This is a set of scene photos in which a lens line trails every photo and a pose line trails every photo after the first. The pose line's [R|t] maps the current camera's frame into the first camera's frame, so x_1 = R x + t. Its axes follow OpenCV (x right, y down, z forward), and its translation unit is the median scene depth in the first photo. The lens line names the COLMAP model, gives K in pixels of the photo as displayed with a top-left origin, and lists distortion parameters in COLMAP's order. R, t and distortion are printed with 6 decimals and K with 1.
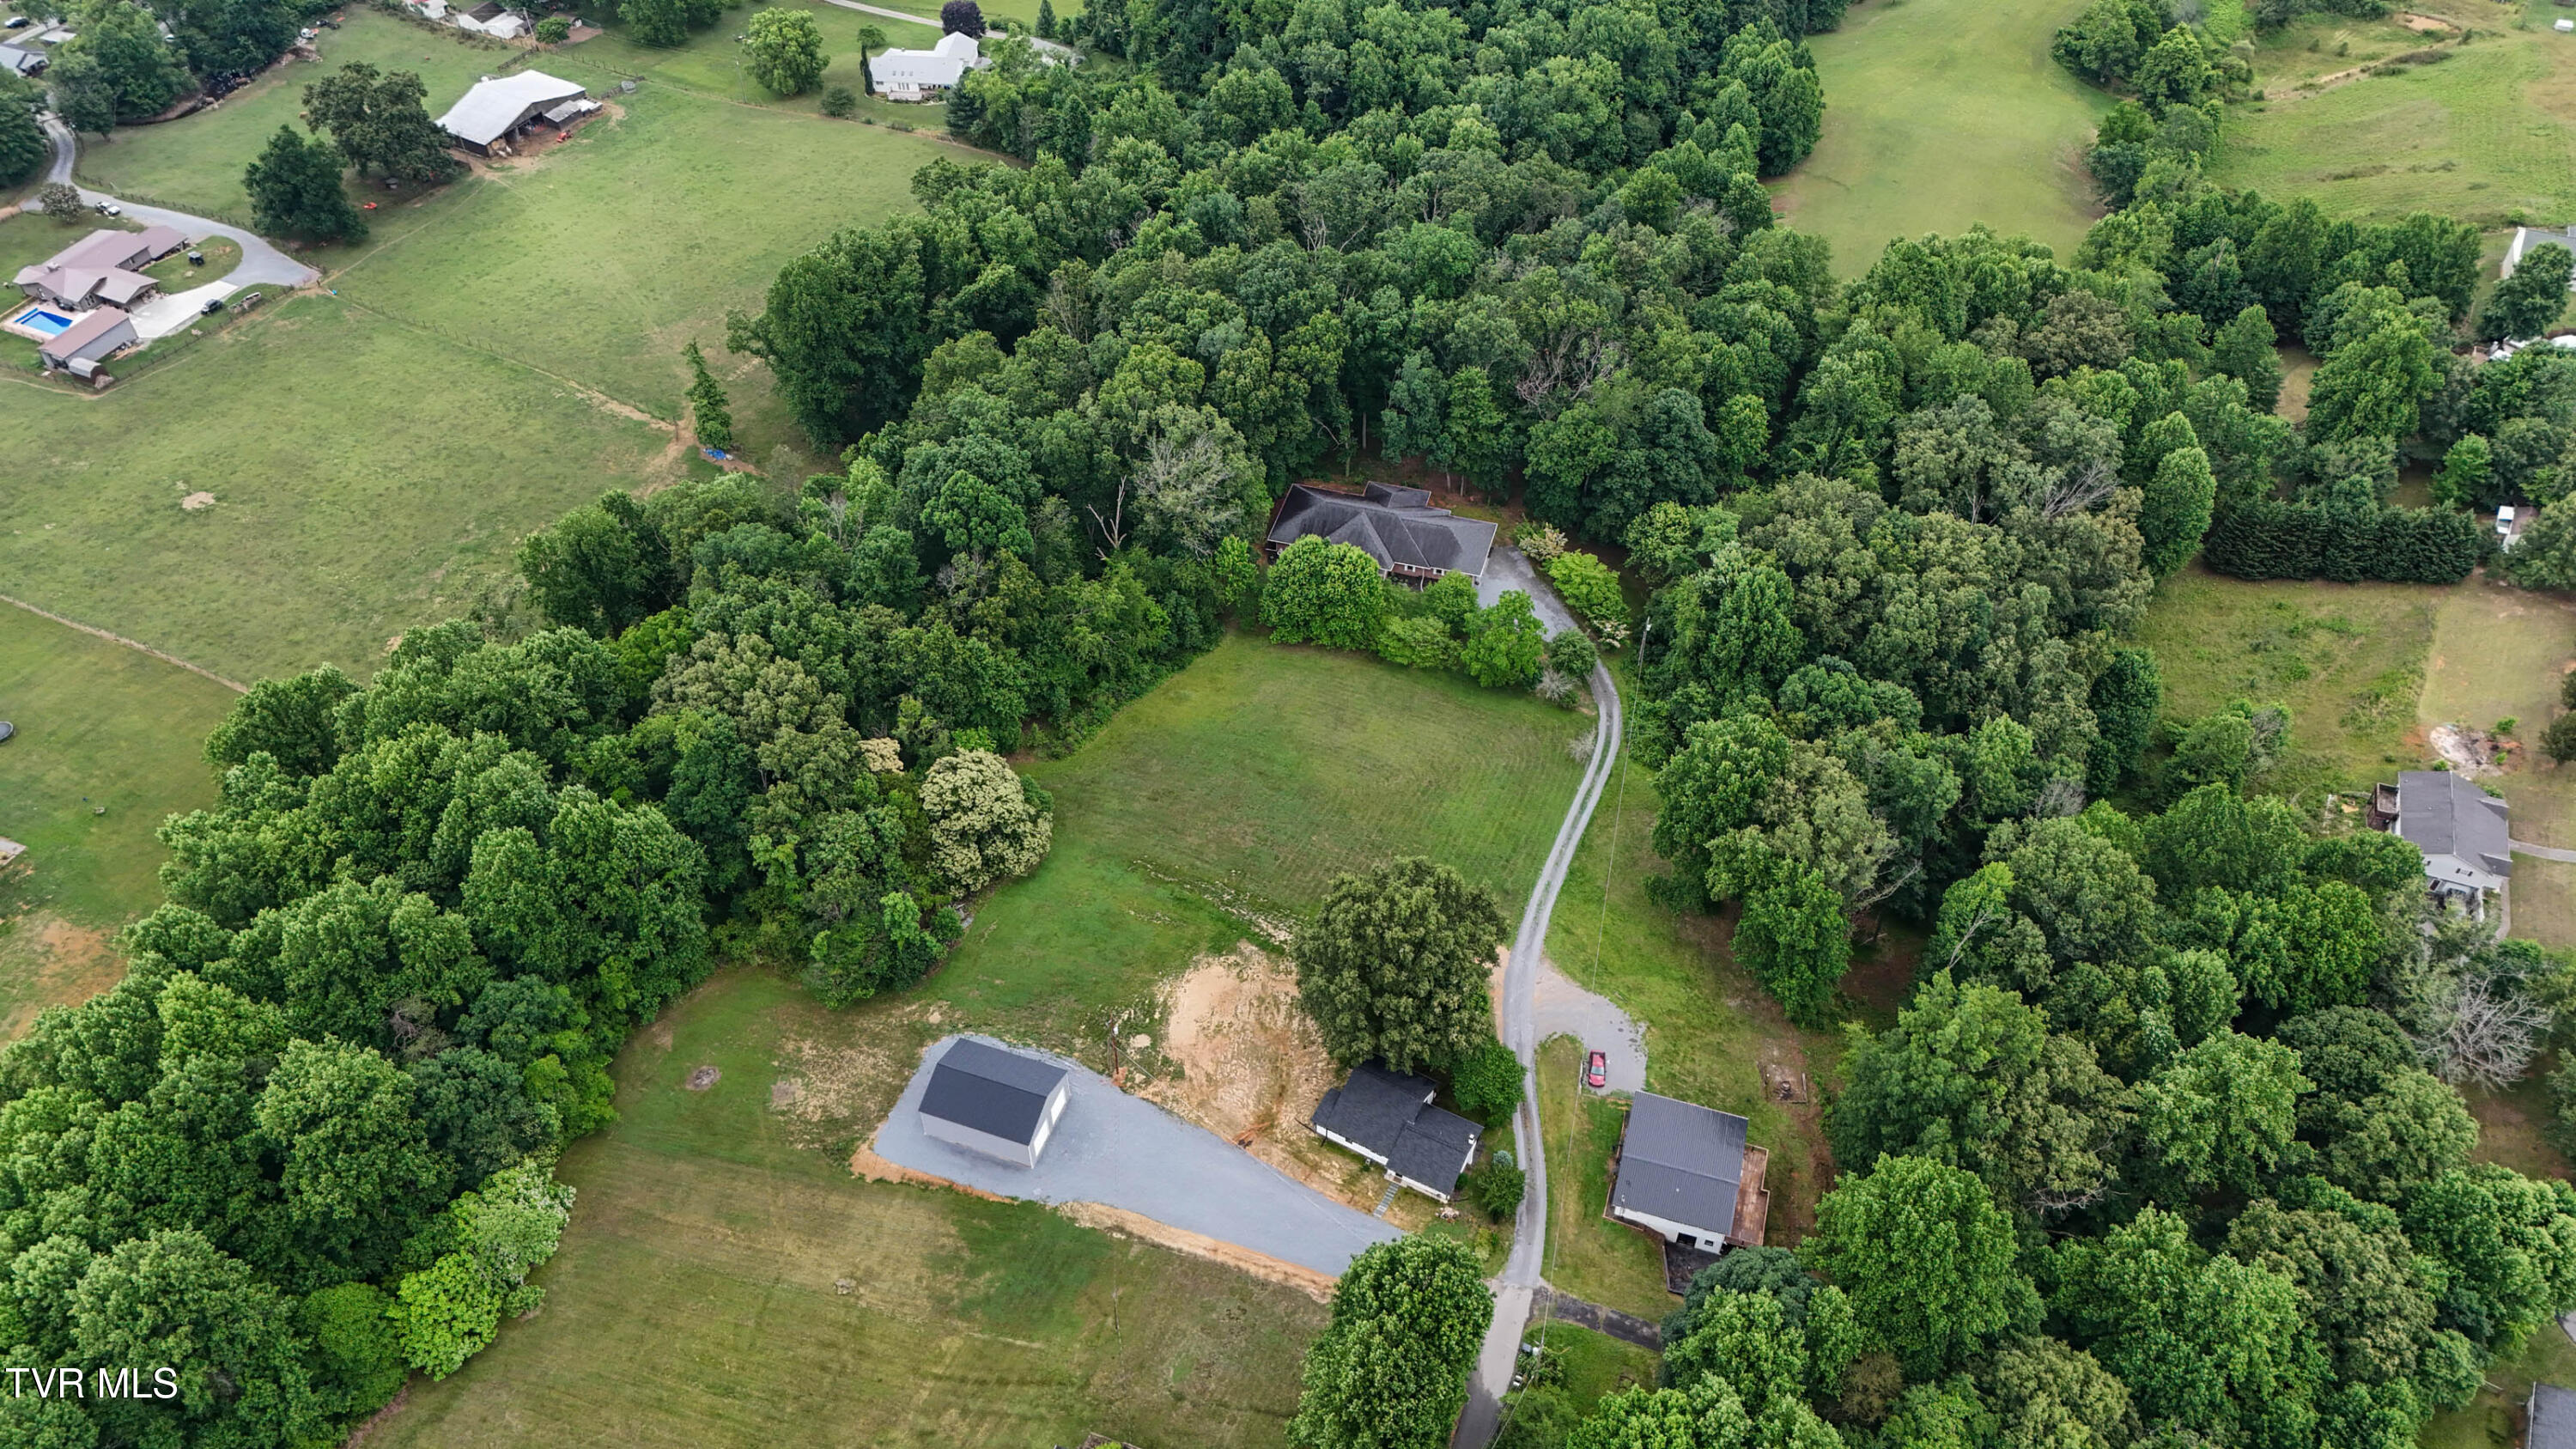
lens RADIAL K [[1879.8, 0, 1288.0], [0, 1879.8, 724.5], [0, 0, 1]] dist [0.084823, -0.101753]
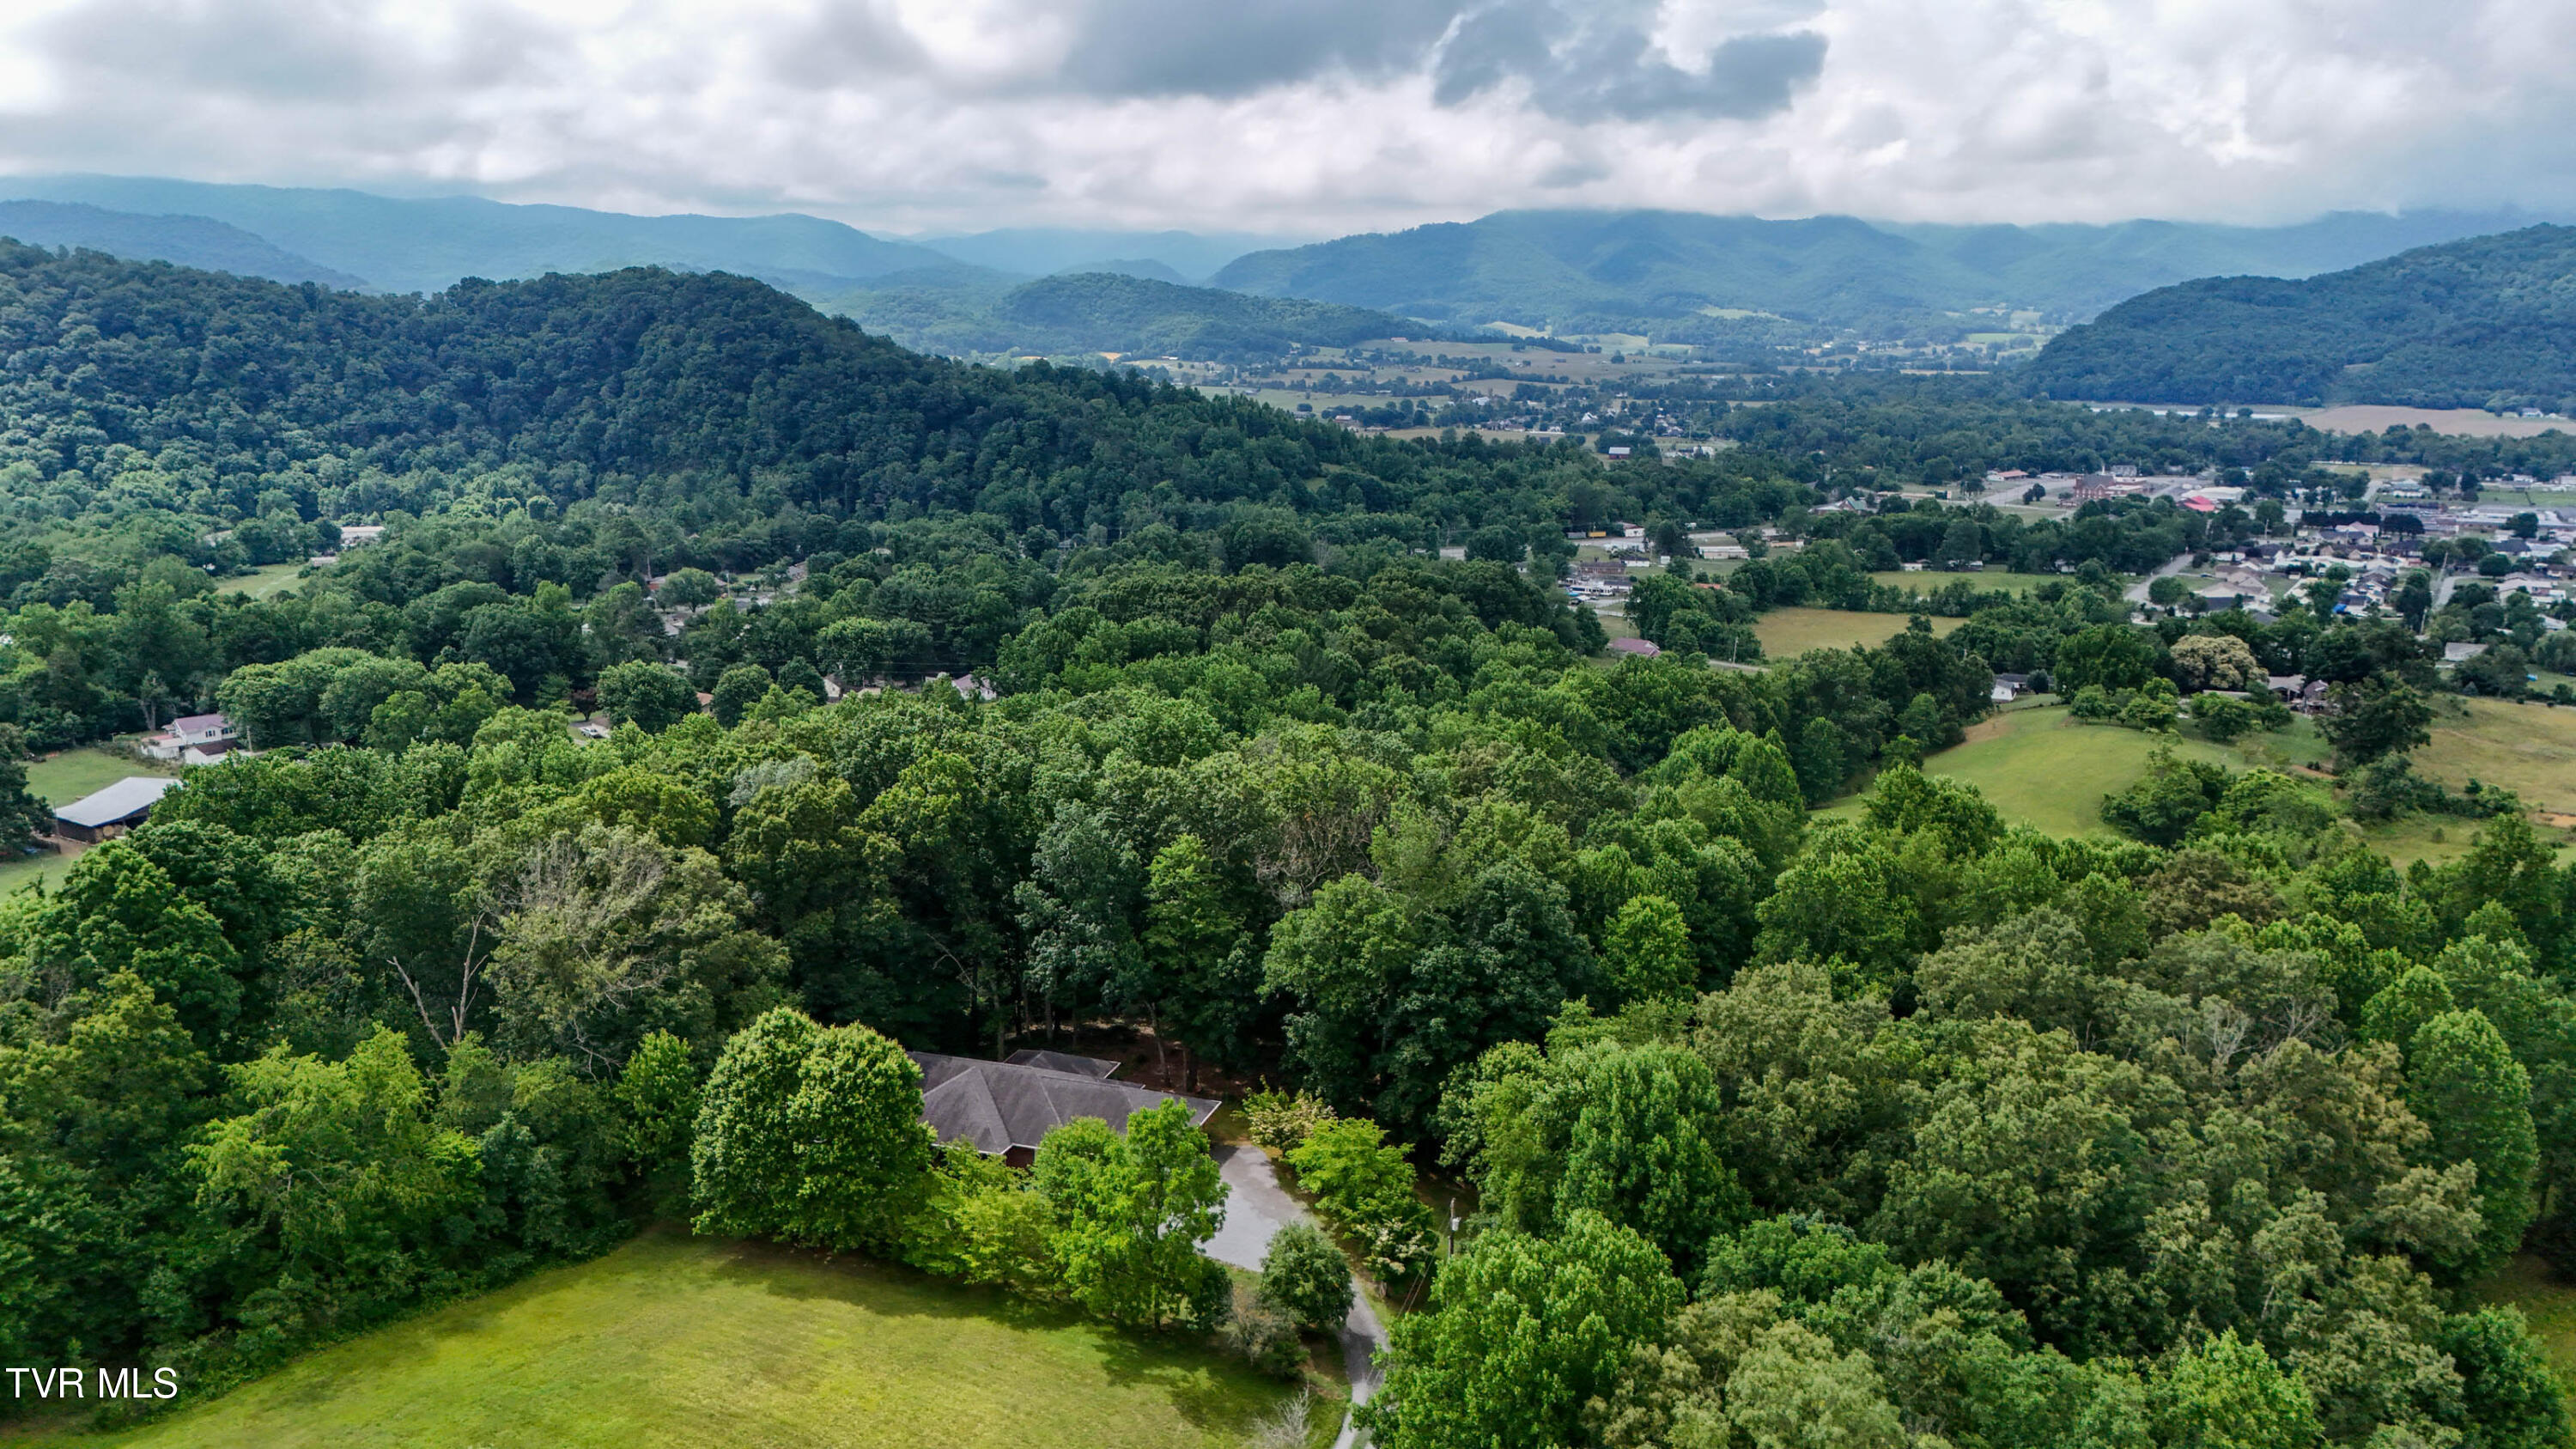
lens RADIAL K [[1879.8, 0, 1288.0], [0, 1879.8, 724.5], [0, 0, 1]] dist [0.084823, -0.101753]
pose [[0.998606, 0.004364, -0.052605, 0.180099], [-0.032383, 0.837662, -0.545227, 0.116677], [0.041686, 0.546171, 0.836636, 0.529107]]
